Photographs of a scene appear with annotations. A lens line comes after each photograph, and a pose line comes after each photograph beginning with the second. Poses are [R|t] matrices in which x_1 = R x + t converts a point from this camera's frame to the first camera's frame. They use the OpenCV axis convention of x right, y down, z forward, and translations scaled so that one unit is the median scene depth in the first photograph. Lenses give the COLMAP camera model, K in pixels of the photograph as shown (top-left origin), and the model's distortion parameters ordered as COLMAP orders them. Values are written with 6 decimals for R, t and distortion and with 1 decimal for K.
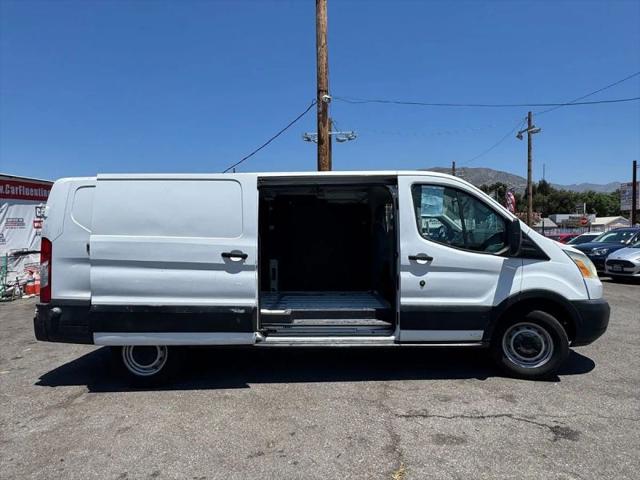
lens RADIAL K [[426.1, 0, 320.0], [0, 426.1, 240.0], [0, 0, 1]] dist [-0.076684, 0.081680]
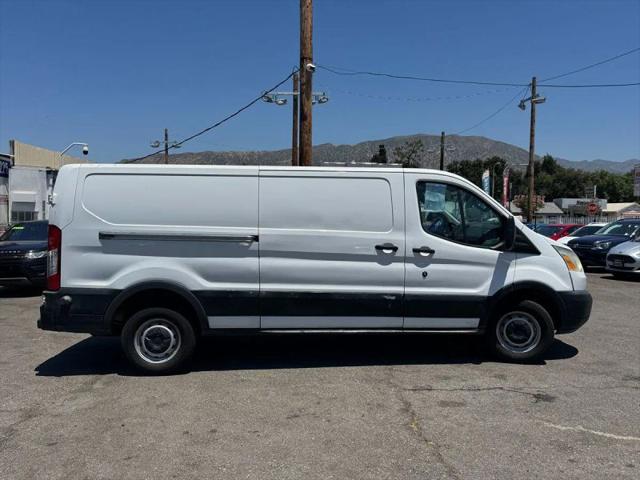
lens RADIAL K [[586.4, 0, 320.0], [0, 586.4, 240.0], [0, 0, 1]] dist [0.008650, -0.014623]
pose [[0.993221, 0.015434, 0.115216, -0.194234], [-0.019089, 0.999347, 0.030691, -0.025111], [-0.114667, -0.032682, 0.992866, -0.441637]]
